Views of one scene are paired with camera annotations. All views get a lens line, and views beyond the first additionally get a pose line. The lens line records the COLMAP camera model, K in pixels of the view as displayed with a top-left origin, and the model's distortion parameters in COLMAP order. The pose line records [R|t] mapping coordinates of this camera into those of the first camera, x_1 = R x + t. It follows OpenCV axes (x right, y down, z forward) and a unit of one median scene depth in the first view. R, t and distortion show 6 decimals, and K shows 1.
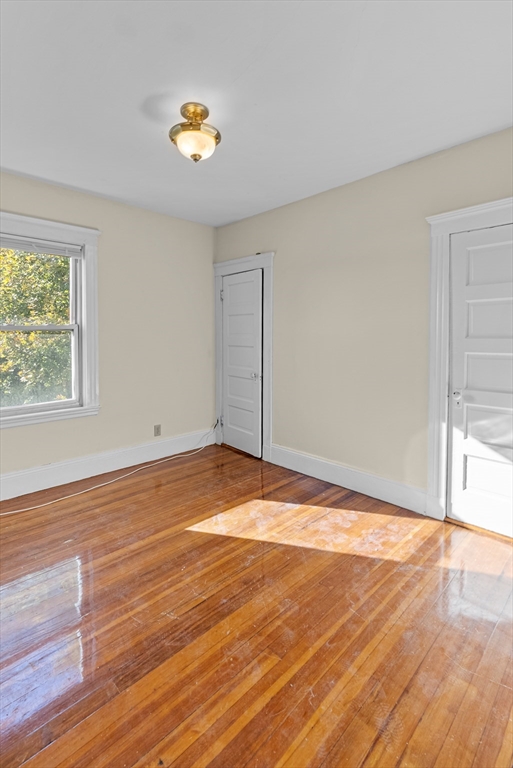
lens RADIAL K [[353.2, 0, 249.4], [0, 353.2, 350.1], [0, 0, 1]] dist [-0.005189, 0.002620]
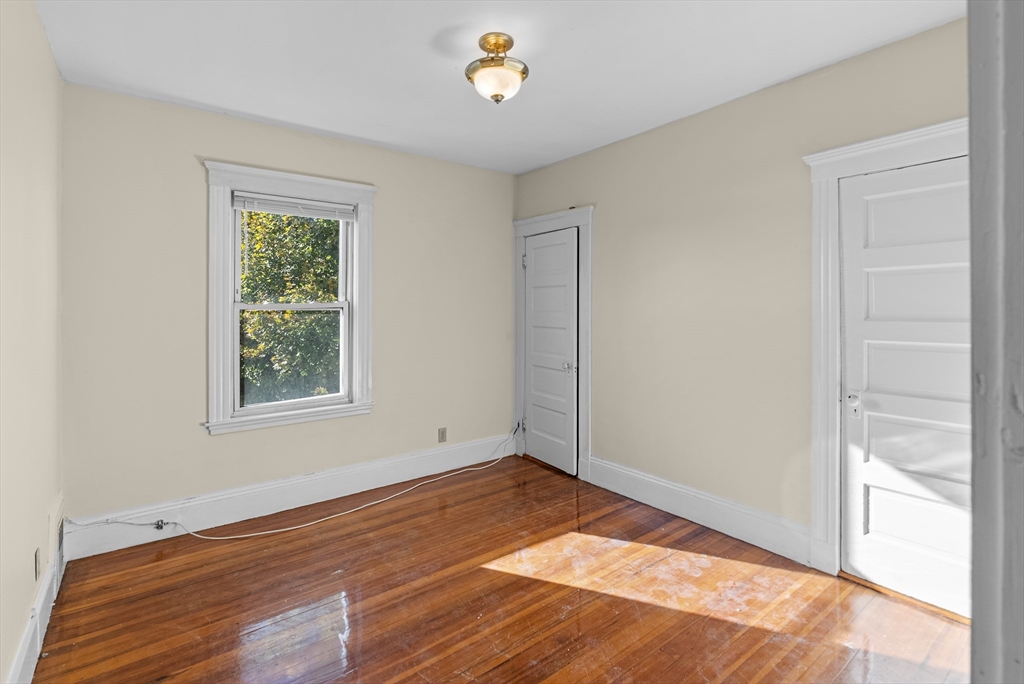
lens RADIAL K [[471.0, 0, 500.9], [0, 471.0, 311.3], [0, 0, 1]] dist [-0.005189, 0.002620]
pose [[0.993357, -0.000949, -0.115069, -0.018534], [-0.002996, 0.999414, -0.034107, -0.018922], [0.115034, 0.034226, 0.992772, -0.047127]]
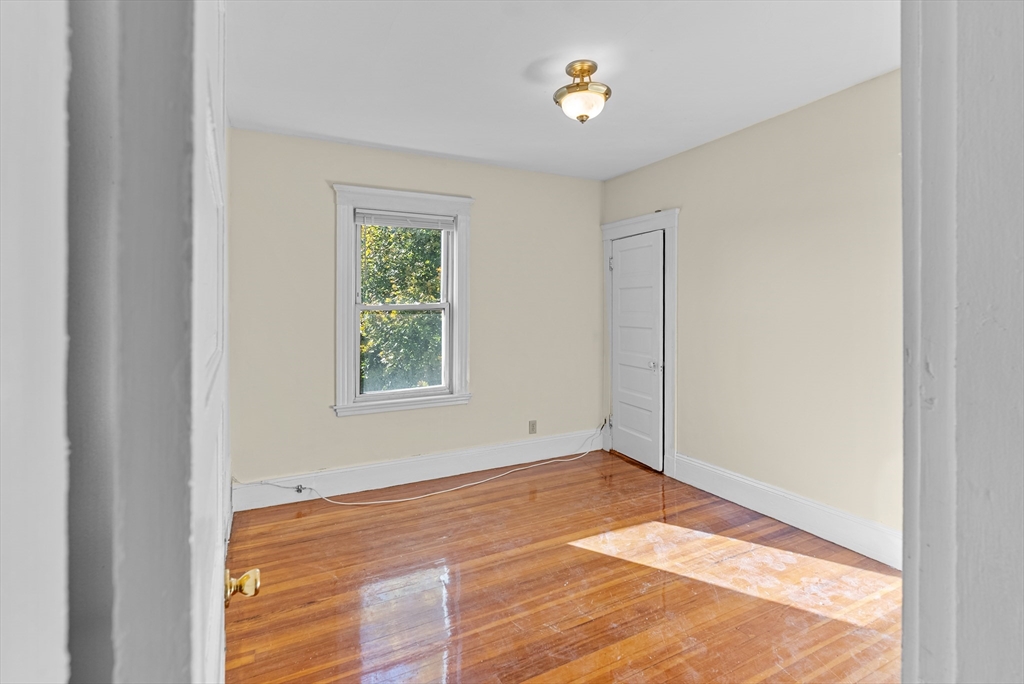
lens RADIAL K [[471.0, 0, 511.6], [0, 471.0, 313.2], [0, 0, 1]] dist [-0.005189, 0.002620]
pose [[0.960243, -0.000412, -0.279167, 0.007402], [-0.009015, 0.999432, -0.032483, -0.010458], [0.279021, 0.033709, 0.959693, -0.161000]]
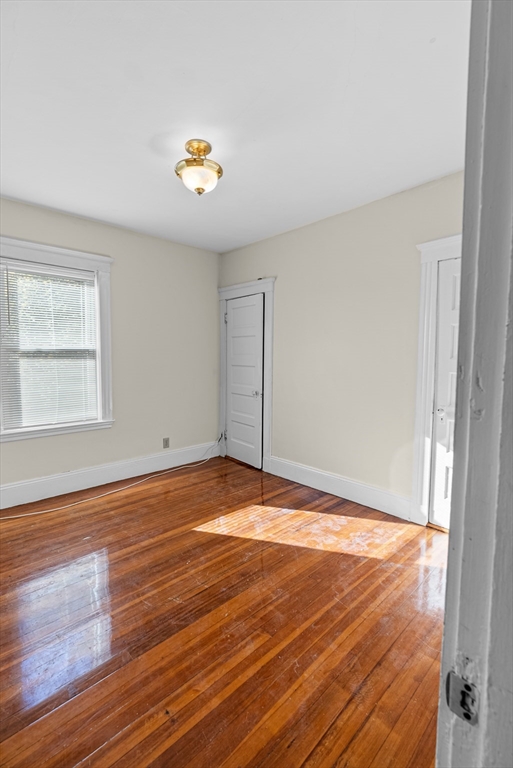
lens RADIAL K [[339.4, 0, 248.7], [0, 339.4, 381.9], [0, 0, 1]] dist [-0.004687, 0.001829]
pose [[0.999802, 0.005539, -0.019103, 0.020886], [-0.004851, 0.999345, 0.035861, 0.002452], [0.019289, -0.035761, 0.999174, -0.053371]]
